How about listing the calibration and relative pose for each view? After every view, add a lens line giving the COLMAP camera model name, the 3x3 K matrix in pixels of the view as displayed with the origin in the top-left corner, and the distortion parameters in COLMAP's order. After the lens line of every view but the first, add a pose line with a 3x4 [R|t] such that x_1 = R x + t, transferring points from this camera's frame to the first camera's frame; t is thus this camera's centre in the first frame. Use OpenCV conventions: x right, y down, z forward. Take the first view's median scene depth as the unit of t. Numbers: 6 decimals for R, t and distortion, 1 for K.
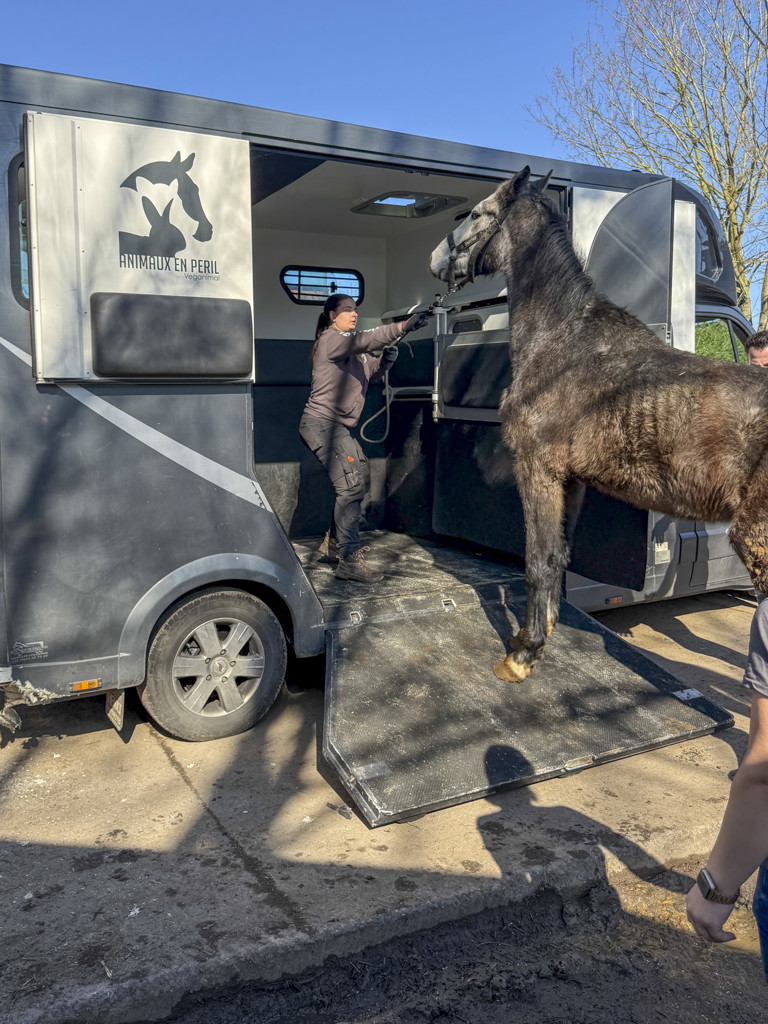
lens RADIAL K [[807.7, 0, 327.0], [0, 807.7, 478.4], [0, 0, 1]] dist [0.084196, -0.108423]
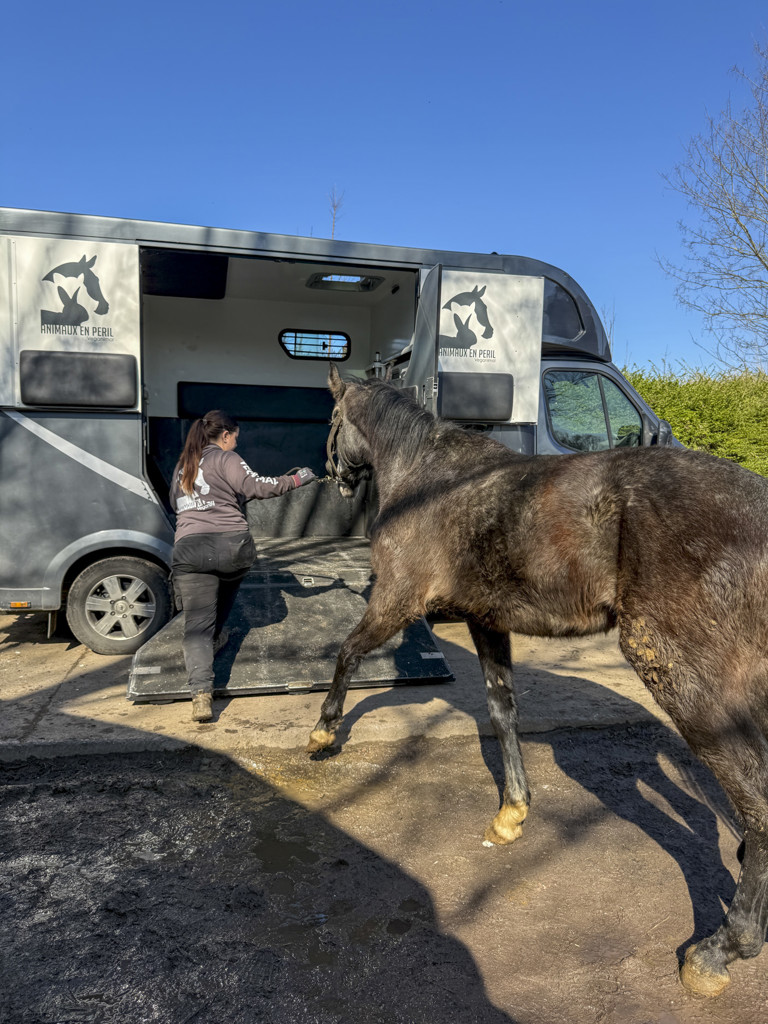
lens RADIAL K [[704.6, 0, 361.4], [0, 704.6, 539.0], [0, 0, 1]] dist [0.054513, -0.063033]
pose [[0.970138, 0.070544, -0.232068, 0.677237], [-0.060077, 0.996845, 0.051876, 0.018099], [0.234996, -0.036385, 0.971315, -0.164847]]
